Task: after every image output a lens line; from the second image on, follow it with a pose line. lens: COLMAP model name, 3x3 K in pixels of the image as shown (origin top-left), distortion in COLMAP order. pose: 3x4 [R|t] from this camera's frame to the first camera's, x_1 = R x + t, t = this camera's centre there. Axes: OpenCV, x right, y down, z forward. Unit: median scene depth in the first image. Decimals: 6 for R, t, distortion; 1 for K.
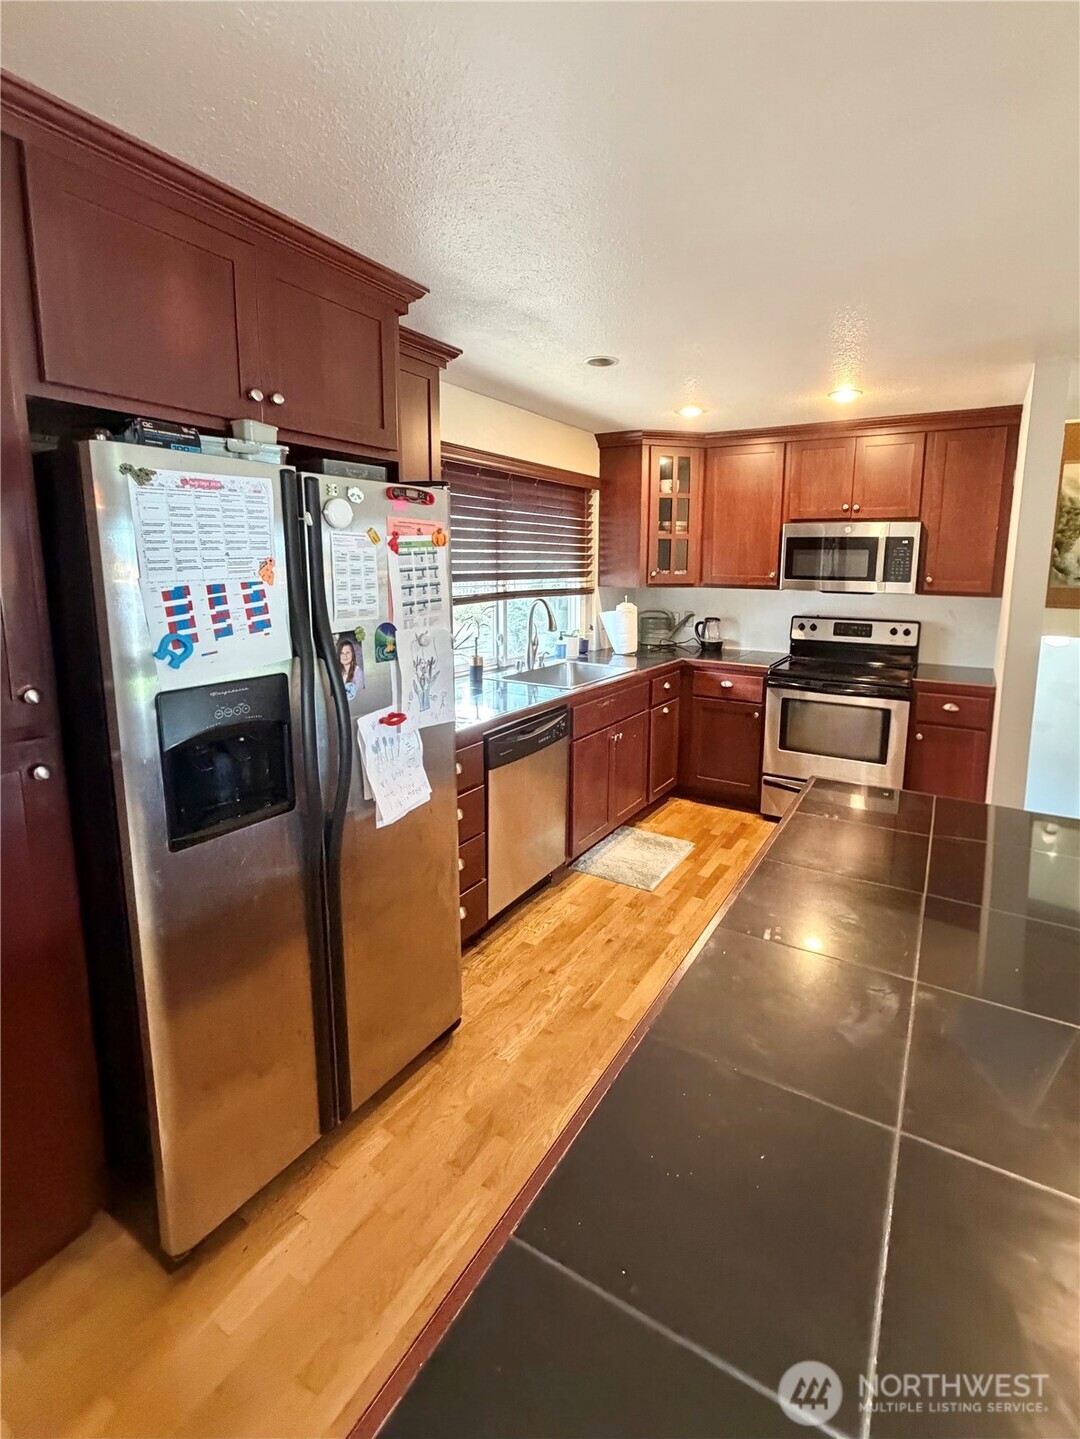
lens RADIAL K [[670.1, 0, 583.7], [0, 670.1, 656.8], [0, 0, 1]] dist [0.000021, -0.000107]
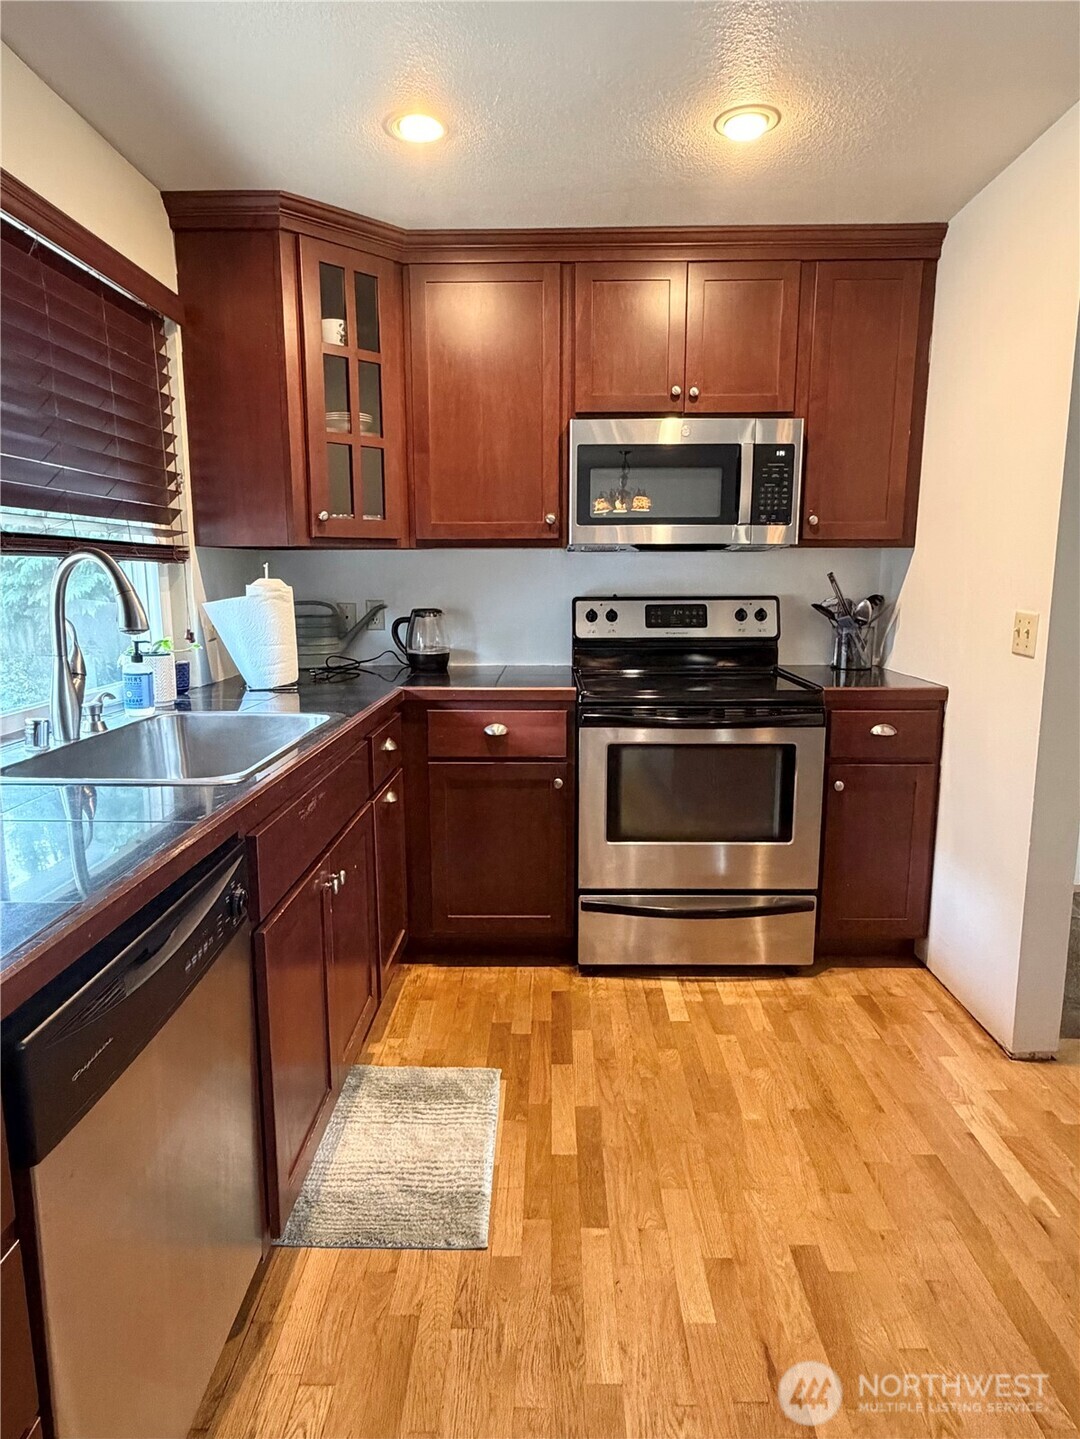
lens RADIAL K [[873.6, 0, 540.0], [0, 873.6, 719.5], [0, 0, 1]] dist [0.001334, 0.000179]
pose [[0.875957, -0.092551, 0.473427, -0.075425], [0.081385, 0.995708, 0.044070, 0.006546], [-0.475474, -0.000073, 0.879730, 0.416132]]
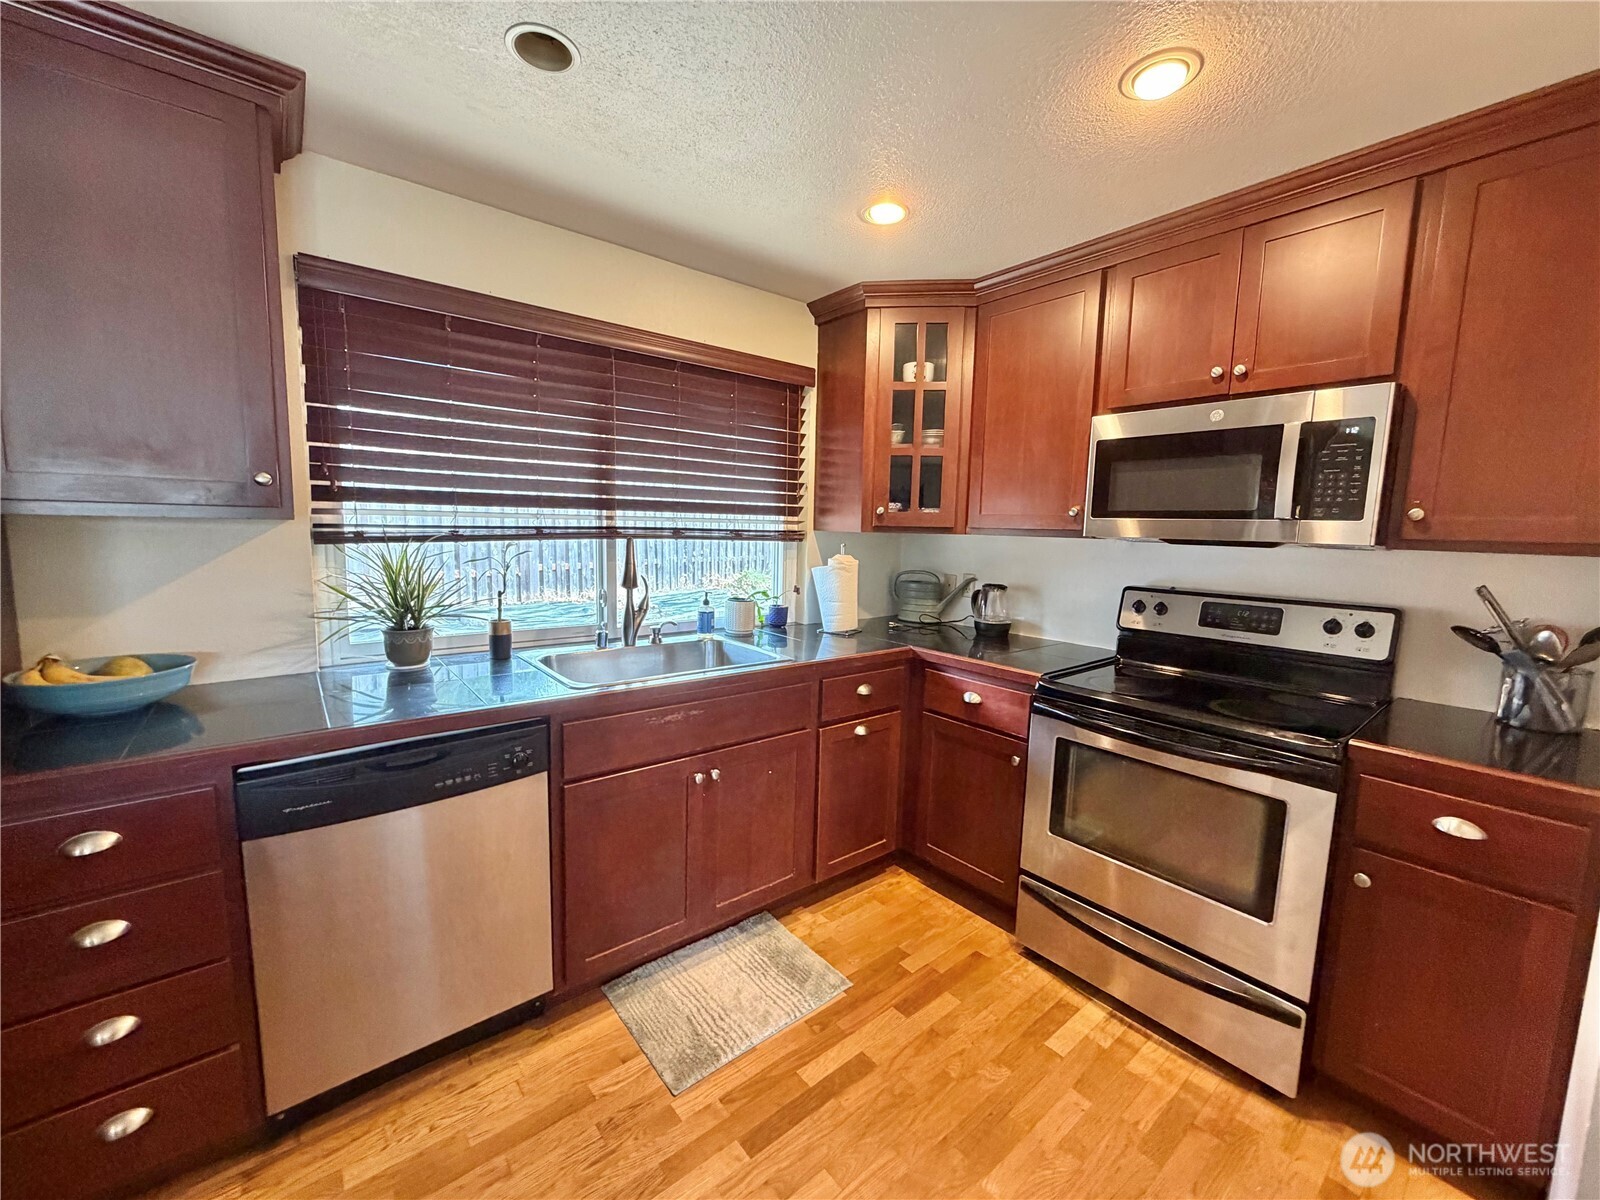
lens RADIAL K [[638.9, 0, 800.0], [0, 638.9, 600.0], [0, 0, 1]] dist [0.001049, 0.000076]
pose [[0.932263, 0.054348, -0.357676, 0.279688], [-0.066262, 0.997579, -0.021128, -0.022644], [0.355661, 0.043397, 0.933607, 0.449368]]
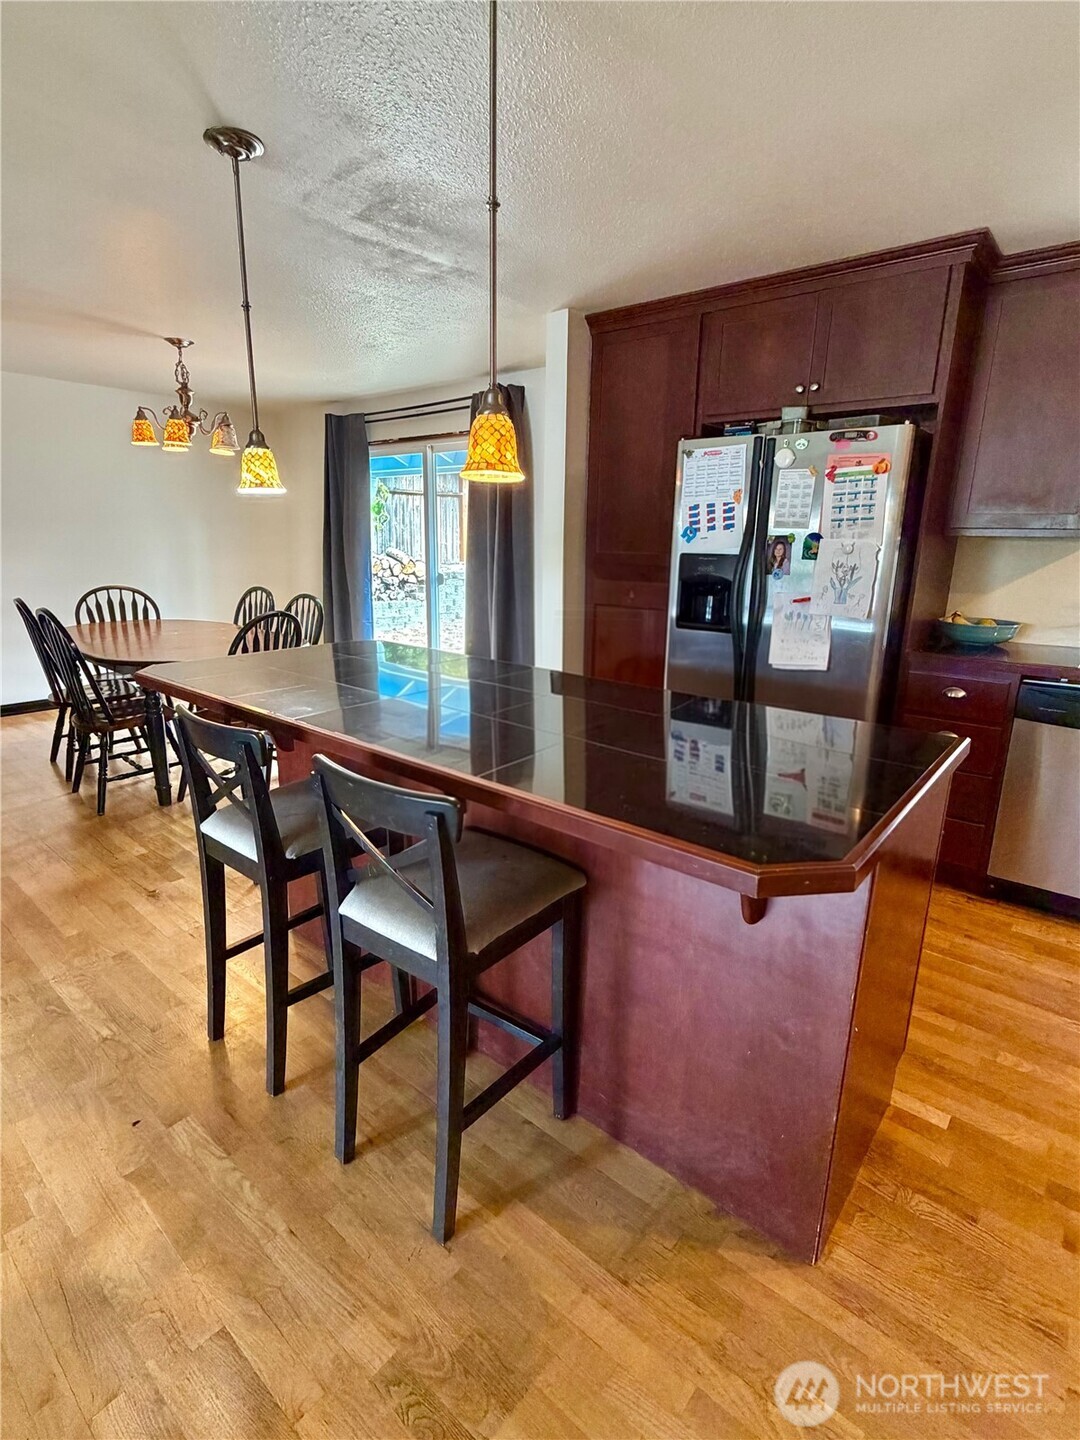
lens RADIAL K [[713.9, 0, 540.0], [0, 713.9, 720.0], [0, 0, 1]] dist [0.003204, 0.000240]
pose [[-0.191522, 0.231537, -0.953787, 0.622334], [-0.161682, 0.951058, 0.263340, 0.010726], [0.968080, 0.204646, -0.144714, 0.330733]]
